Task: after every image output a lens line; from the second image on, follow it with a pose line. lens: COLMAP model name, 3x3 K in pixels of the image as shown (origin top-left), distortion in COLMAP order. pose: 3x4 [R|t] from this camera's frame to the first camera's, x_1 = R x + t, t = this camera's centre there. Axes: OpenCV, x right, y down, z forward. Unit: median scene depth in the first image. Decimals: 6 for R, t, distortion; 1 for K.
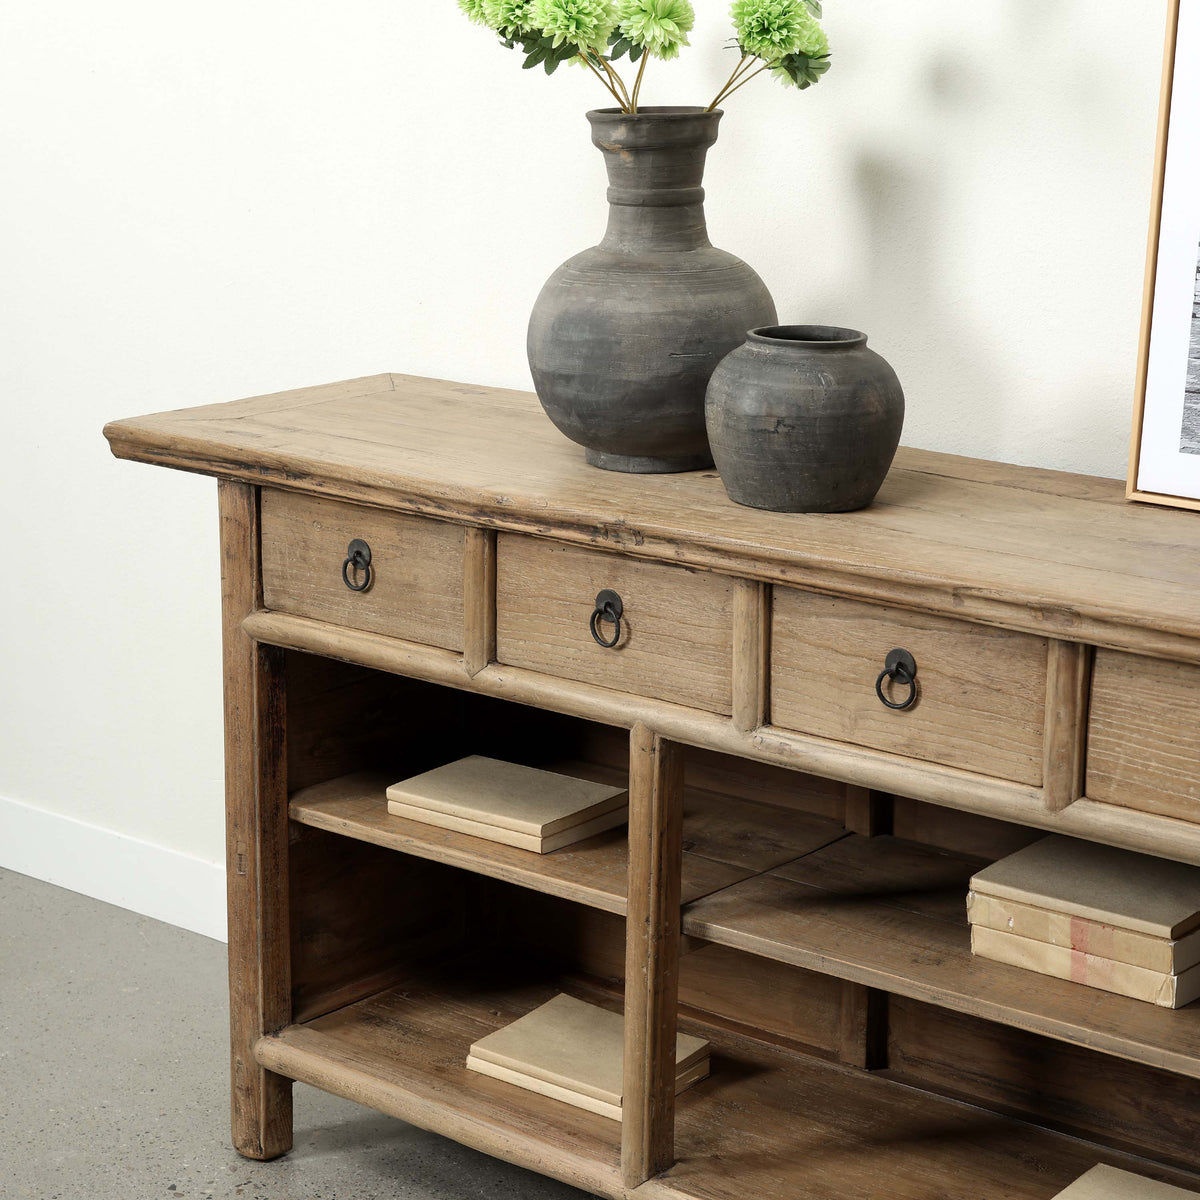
lens RADIAL K [[2825.3, 0, 600.0], [0, 2825.3, 600.0], [0, 0, 1]] dist [-0.082307, 0.015515]
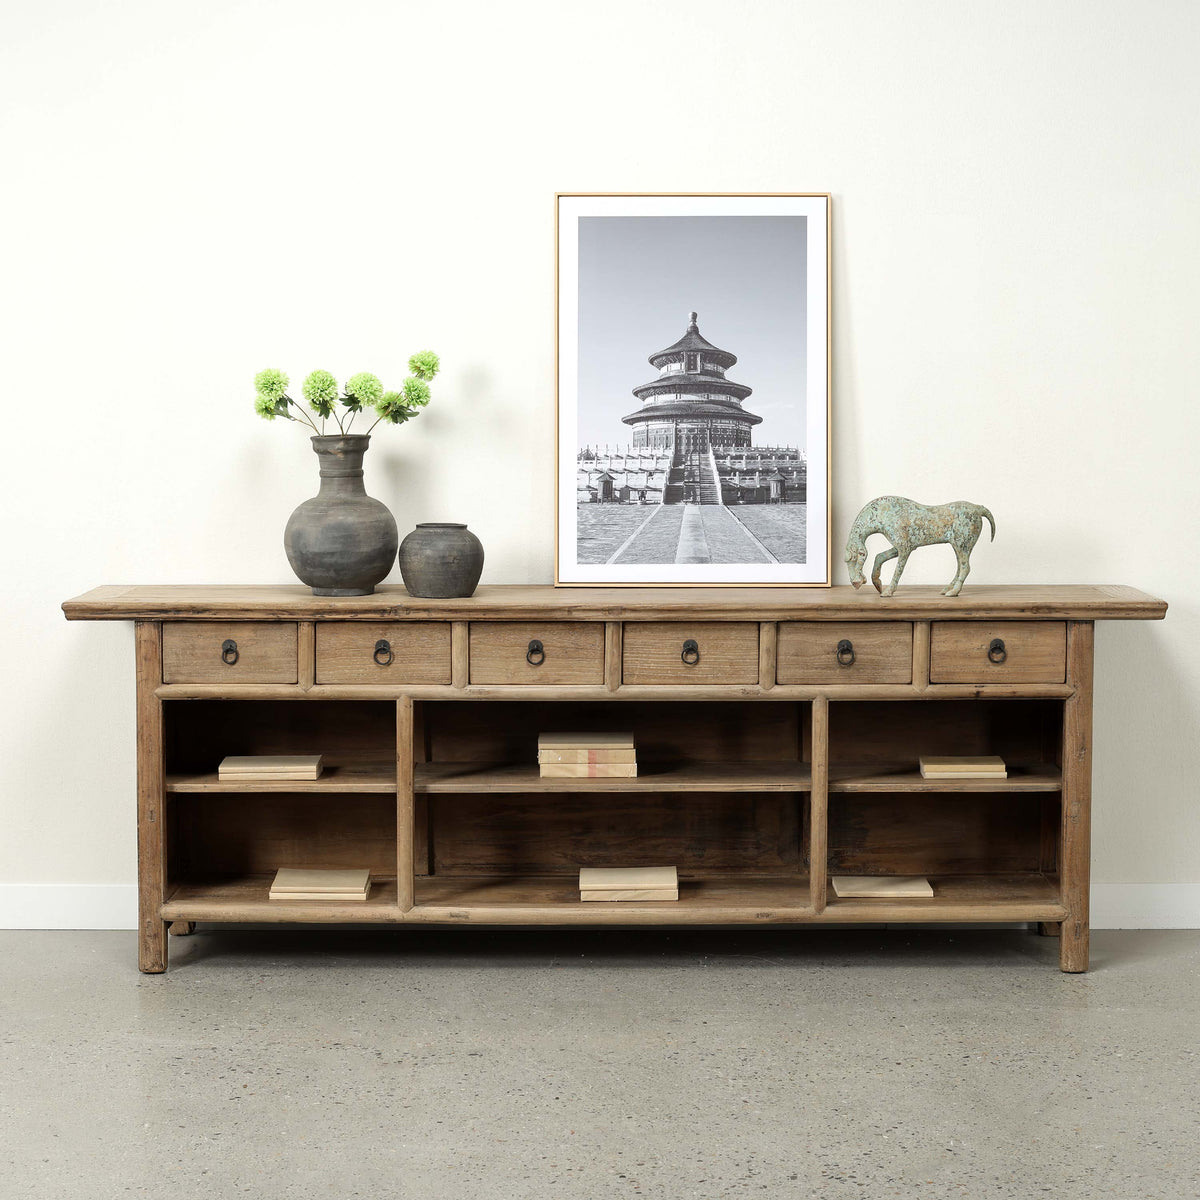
lens RADIAL K [[2692.8, 0, 600.0], [0, 2692.8, 600.0], [0, 0, 1]] dist [-0.096130, 0.088586]
pose [[0.774751, -0.061842, 0.629235, -1.210801], [0.156269, 0.983058, -0.095792, 0.198221], [-0.612651, 0.172545, 0.771289, -0.780636]]
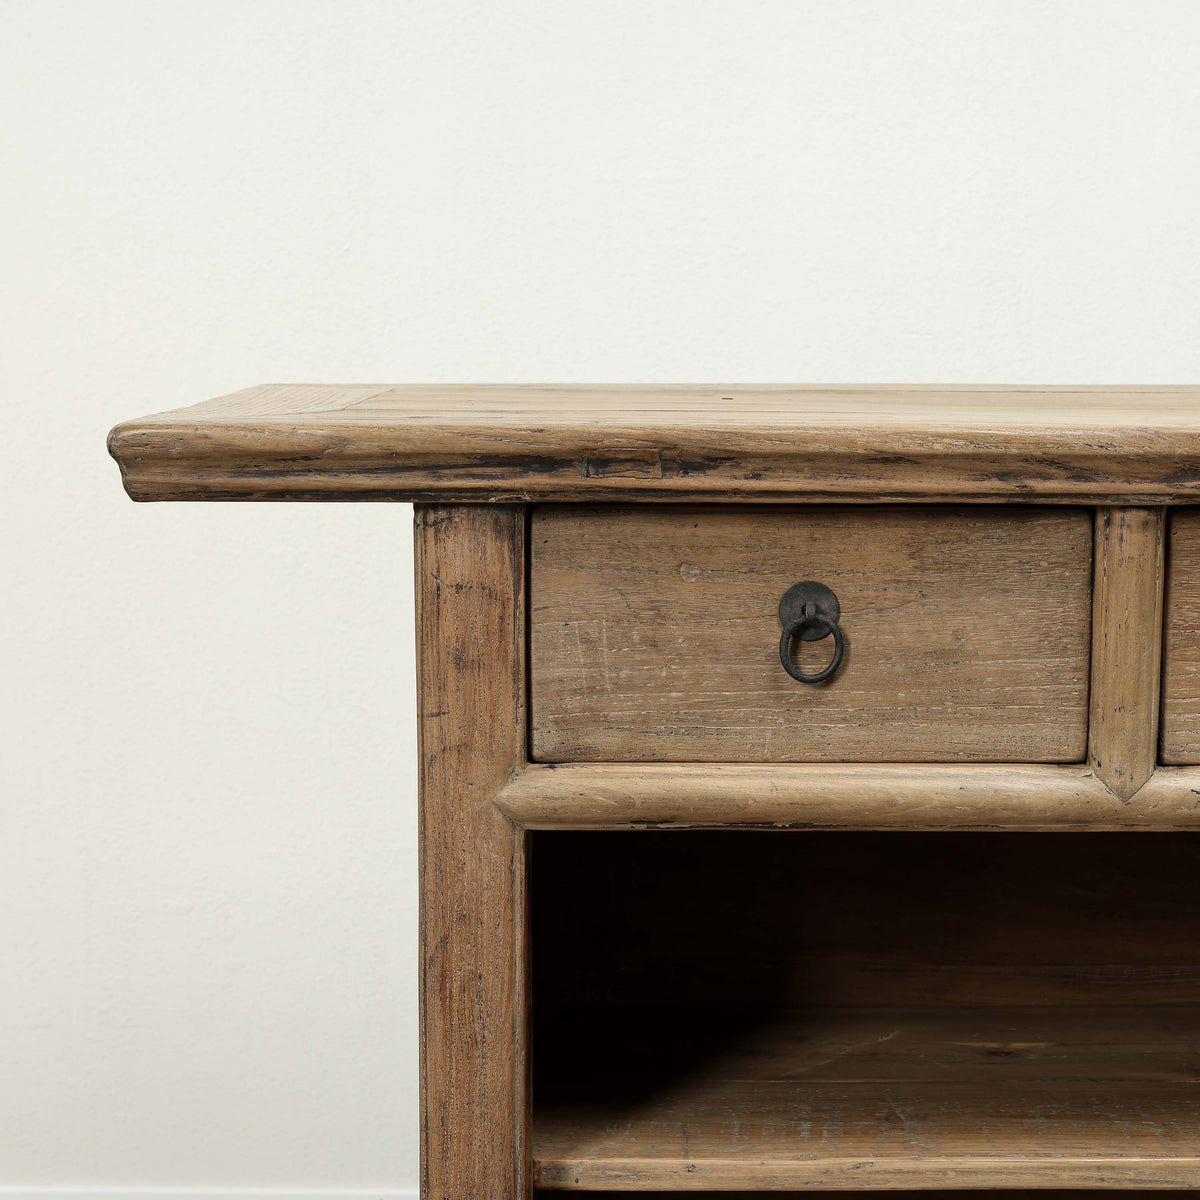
lens RADIAL K [[2970.3, 0, 759.4], [0, 2970.3, 599.7], [0, 0, 1]] dist [-0.012805, -0.416325]
pose [[0.773050, -0.077305, 0.629617, -0.459724], [0.154236, 0.985667, -0.068351, 0.018391], [-0.615309, 0.149948, 0.773893, 0.624819]]
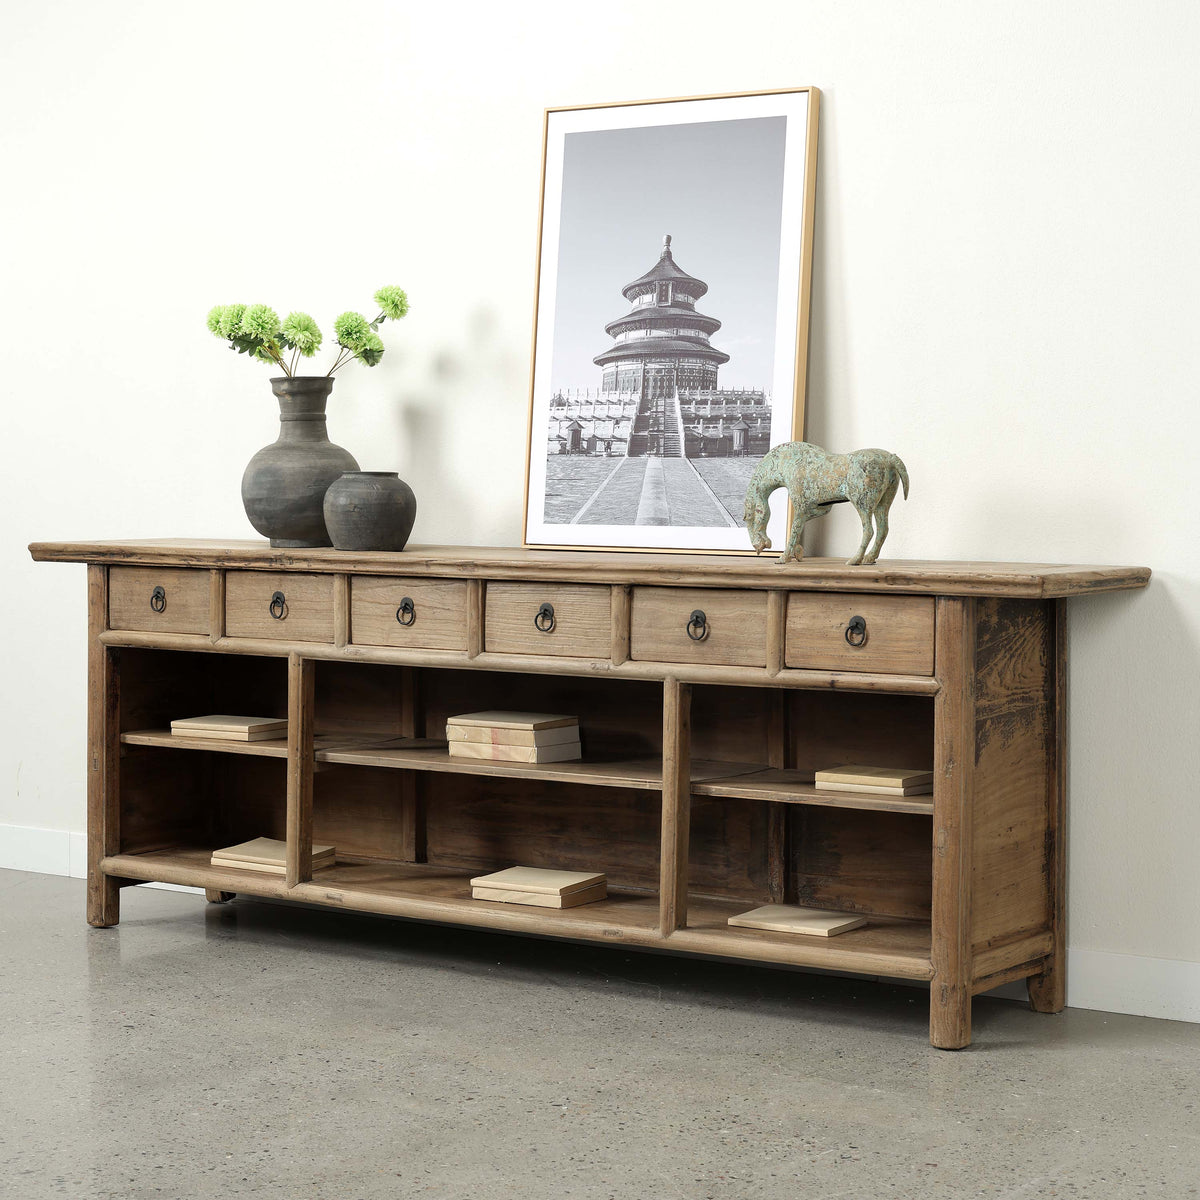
lens RADIAL K [[2692.8, 0, 600.0], [0, 2692.8, 600.0], [0, 0, 1]] dist [-0.096130, 0.088586]
pose [[0.996138, -0.004335, 0.087690, 0.065924], [0.020635, 0.982363, -0.185841, 0.378118], [-0.085338, 0.186933, 0.978659, -0.983204]]
